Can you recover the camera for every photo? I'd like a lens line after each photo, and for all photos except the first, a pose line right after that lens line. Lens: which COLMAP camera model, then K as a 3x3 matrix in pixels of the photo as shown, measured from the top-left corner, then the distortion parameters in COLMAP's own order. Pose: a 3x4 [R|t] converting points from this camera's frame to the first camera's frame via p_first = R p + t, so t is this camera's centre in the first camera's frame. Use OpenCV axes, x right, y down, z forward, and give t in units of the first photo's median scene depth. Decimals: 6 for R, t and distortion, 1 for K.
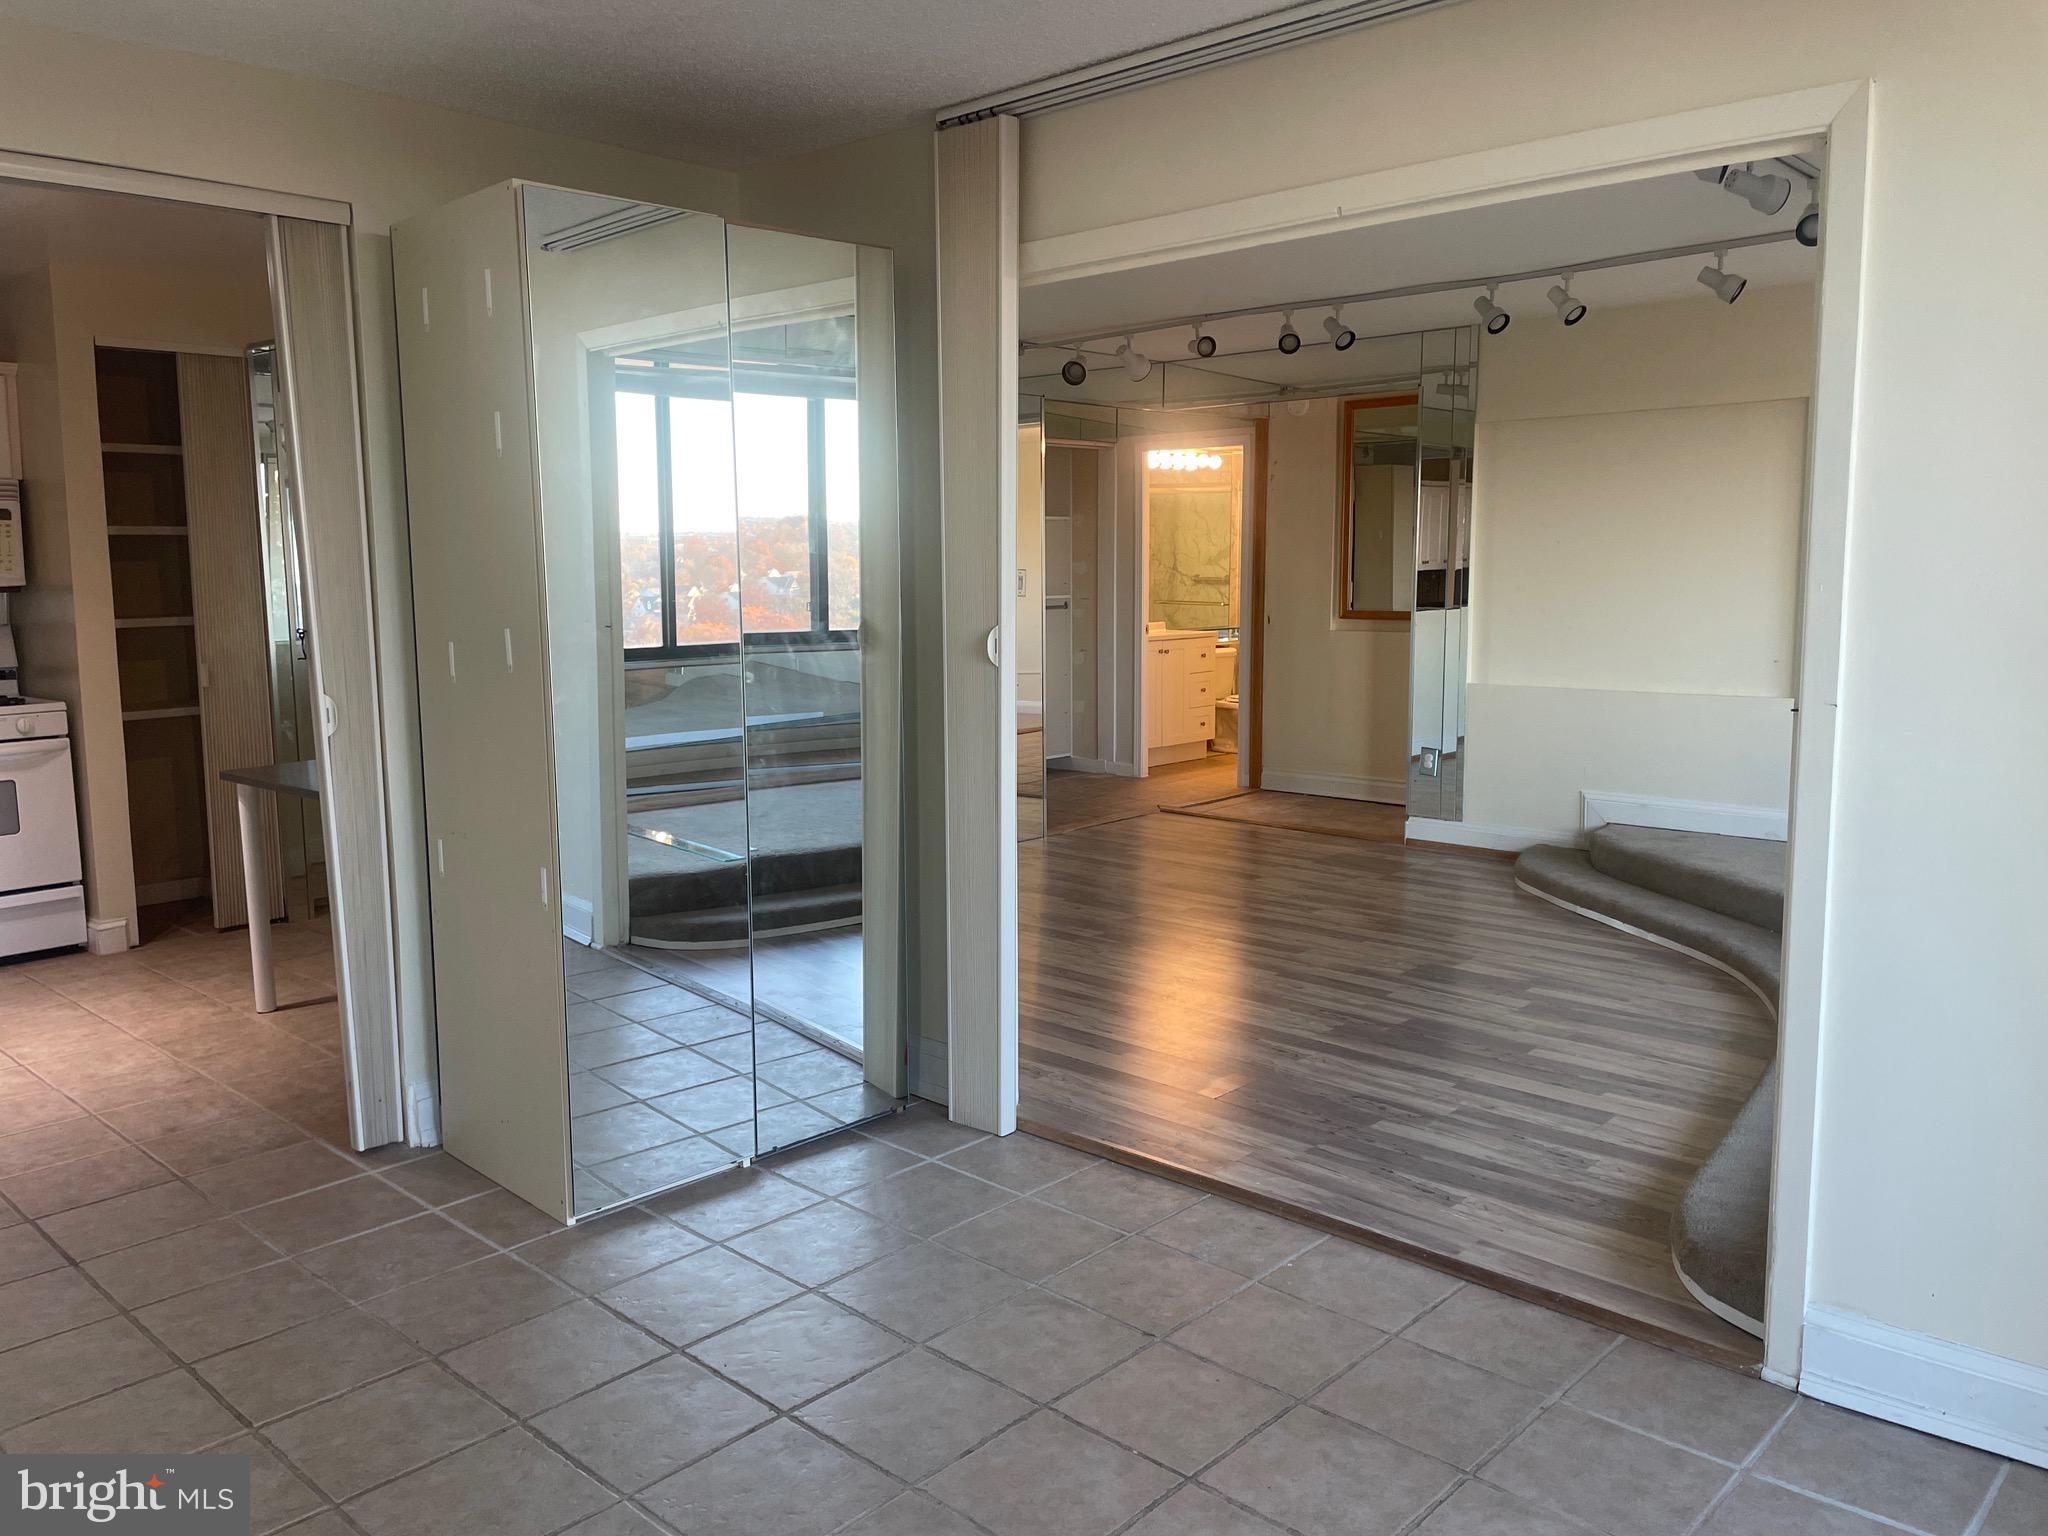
lens RADIAL K [[1550.2, 0, 1024.0], [0, 1550.2, 768.0], [0, 0, 1]] dist [0.089696, -0.107990]
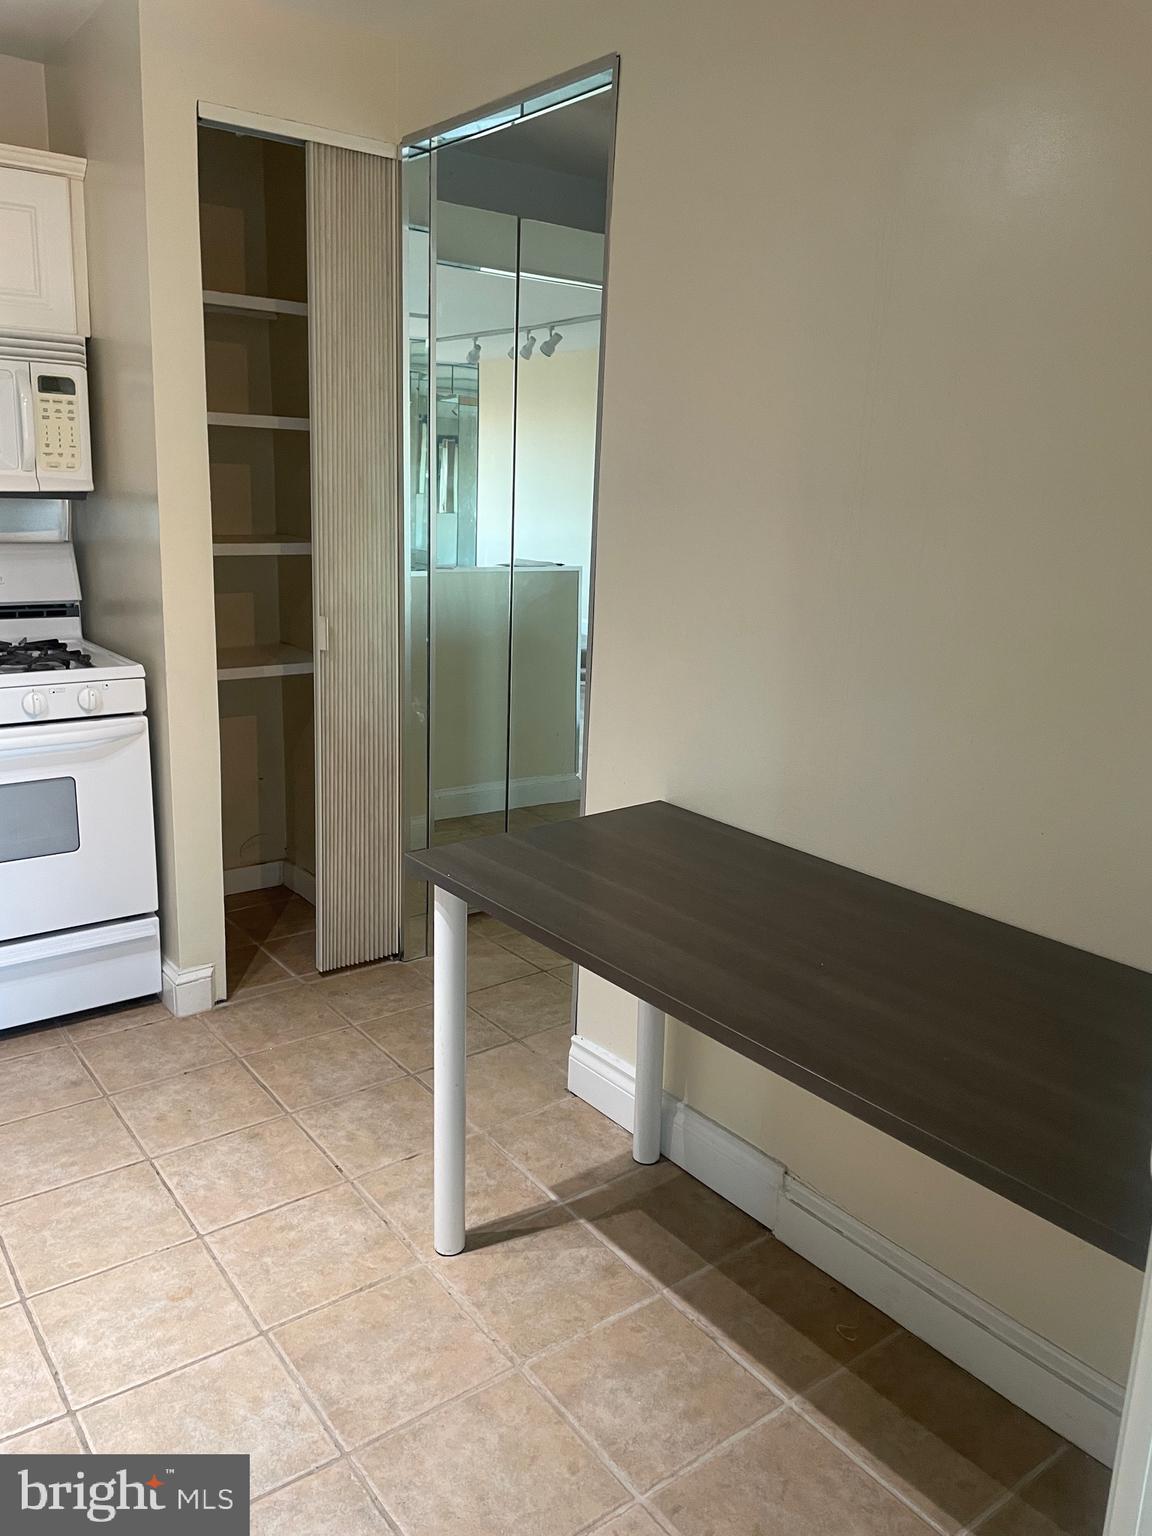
lens RADIAL K [[1162.6, 0, 576.0], [0, 1162.6, 768.0], [0, 0, 1]] dist [0.089696, -0.107990]
pose [[0.983082, 0.086840, -0.161272, -0.325702], [-0.068158, 0.990675, 0.117970, -0.070437], [0.170012, -0.104982, 0.979834, 0.509254]]
